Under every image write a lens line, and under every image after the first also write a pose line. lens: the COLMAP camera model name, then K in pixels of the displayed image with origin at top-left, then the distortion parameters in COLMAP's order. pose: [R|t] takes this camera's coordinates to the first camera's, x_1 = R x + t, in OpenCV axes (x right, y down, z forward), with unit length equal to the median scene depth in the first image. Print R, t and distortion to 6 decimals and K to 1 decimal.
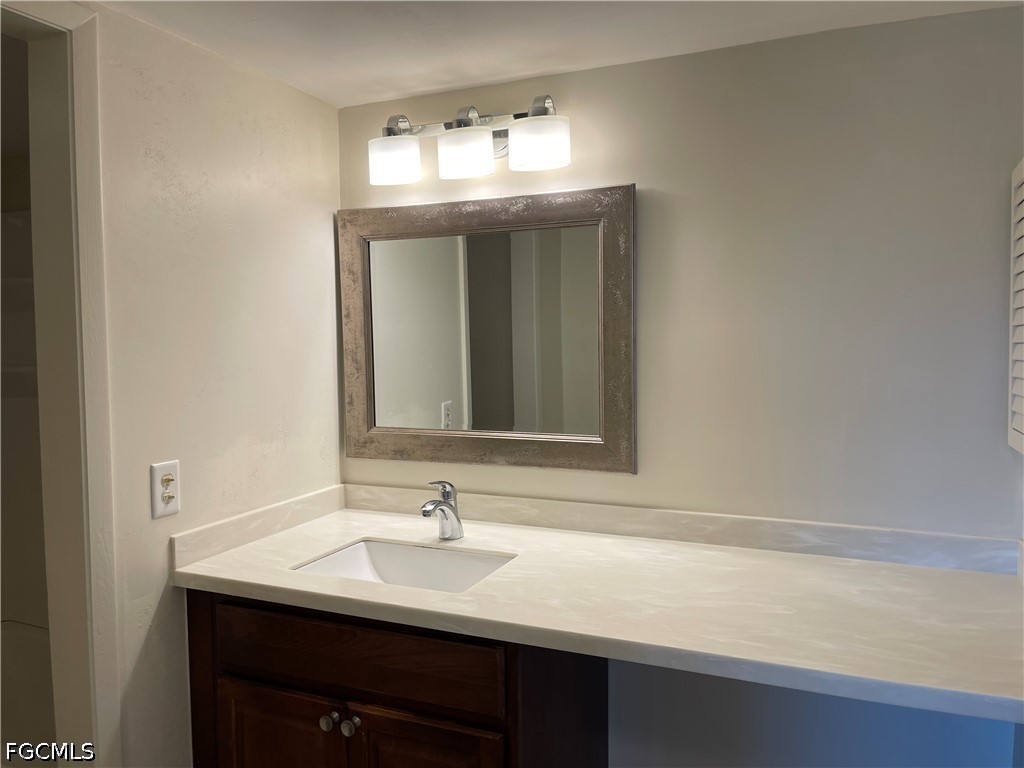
lens RADIAL K [[774.5, 0, 514.4], [0, 774.5, 378.4], [0, 0, 1]] dist [0.053701, -0.070269]
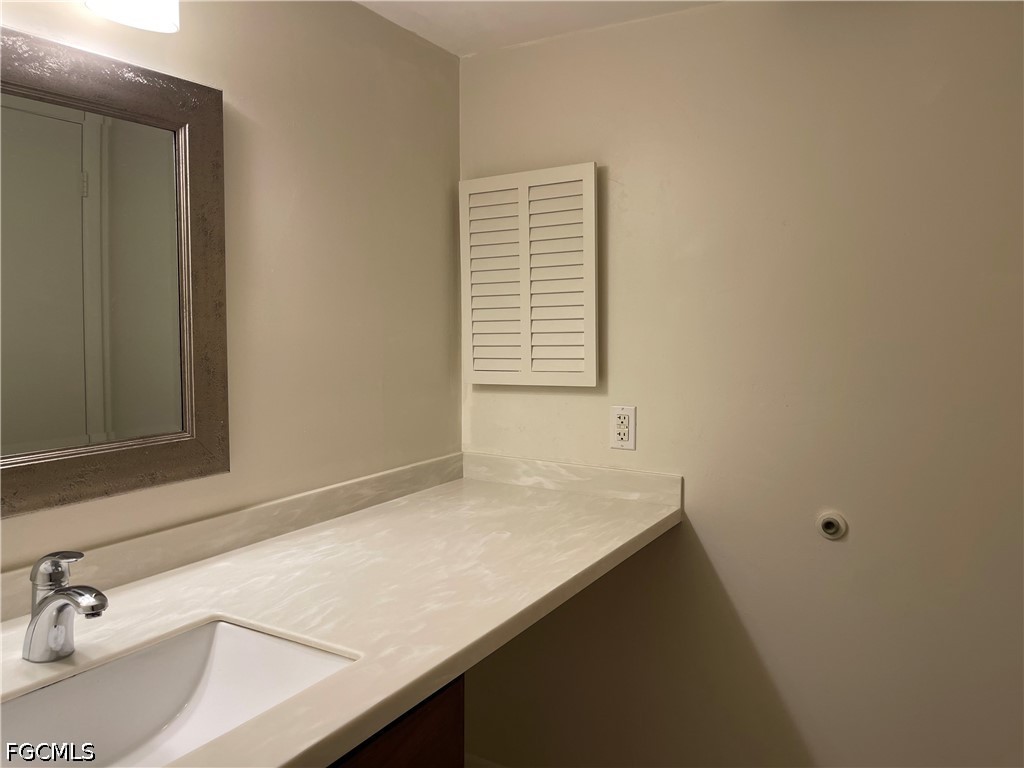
lens RADIAL K [[774.5, 0, 506.7], [0, 774.5, 384.5], [0, 0, 1]] dist [0.053701, -0.070269]
pose [[0.118980, -0.073259, 0.990190, -0.619109], [0.051590, 0.996383, 0.067518, -0.001255], [-0.991555, 0.043050, 0.122329, 0.672025]]
